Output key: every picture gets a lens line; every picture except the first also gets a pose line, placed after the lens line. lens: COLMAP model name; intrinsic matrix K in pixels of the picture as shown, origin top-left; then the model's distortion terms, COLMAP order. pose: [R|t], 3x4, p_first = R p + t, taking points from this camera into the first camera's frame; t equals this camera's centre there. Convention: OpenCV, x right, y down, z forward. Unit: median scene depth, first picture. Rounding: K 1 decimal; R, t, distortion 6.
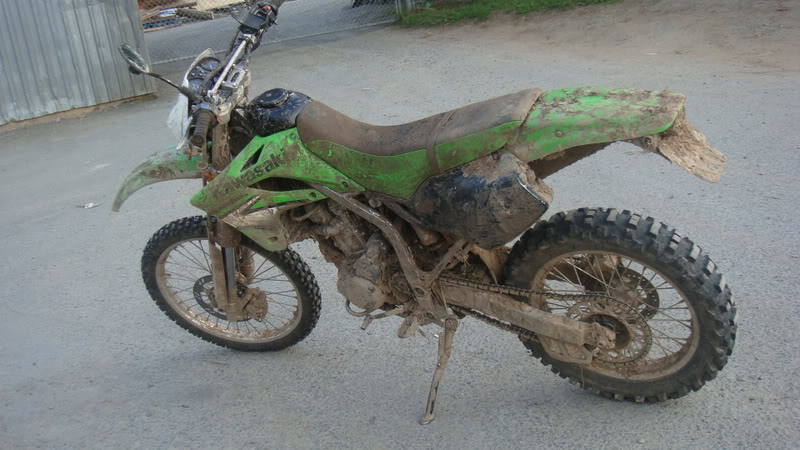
lens RADIAL K [[940.6, 0, 400.0], [0, 940.6, 225.0], [0, 0, 1]] dist [-0.118483, -0.011228]
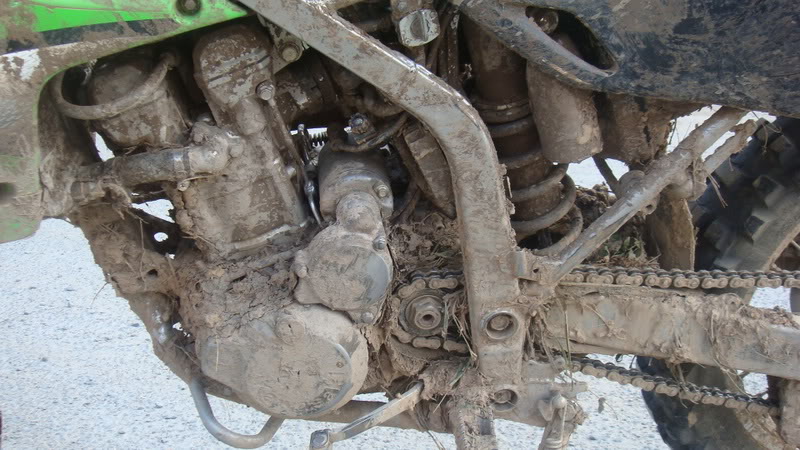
lens RADIAL K [[940.6, 0, 400.0], [0, 940.6, 225.0], [0, 0, 1]] dist [-0.118483, -0.011228]
pose [[0.790775, -0.039172, 0.610852, -0.207844], [0.125838, 0.987038, -0.099607, 0.064442], [-0.599032, 0.155636, 0.785454, 0.757146]]
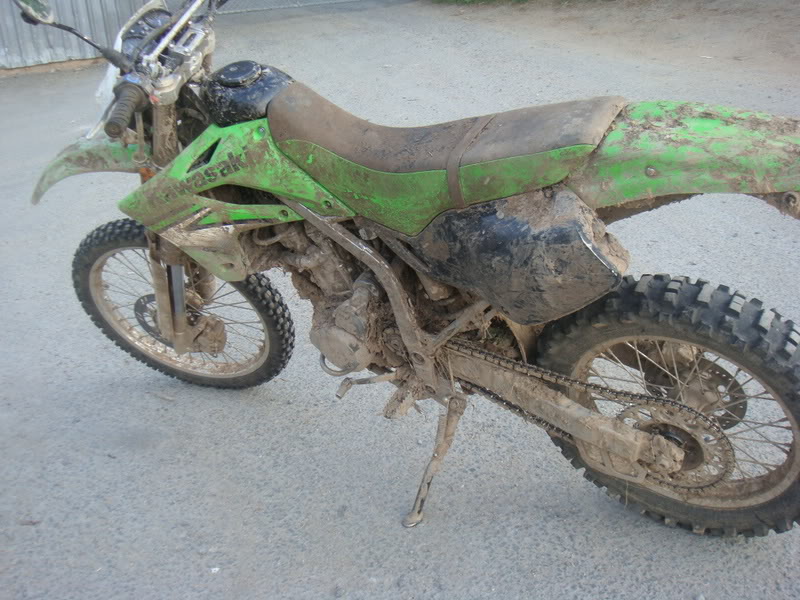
lens RADIAL K [[937.5, 0, 395.0], [0, 937.5, 297.4], [0, 0, 1]] dist [-0.140707, 0.071907]
pose [[0.995568, 0.093438, -0.010686, 0.005889], [-0.091894, 0.990647, 0.100864, -0.047937], [0.020011, -0.099435, 0.994843, 0.278752]]
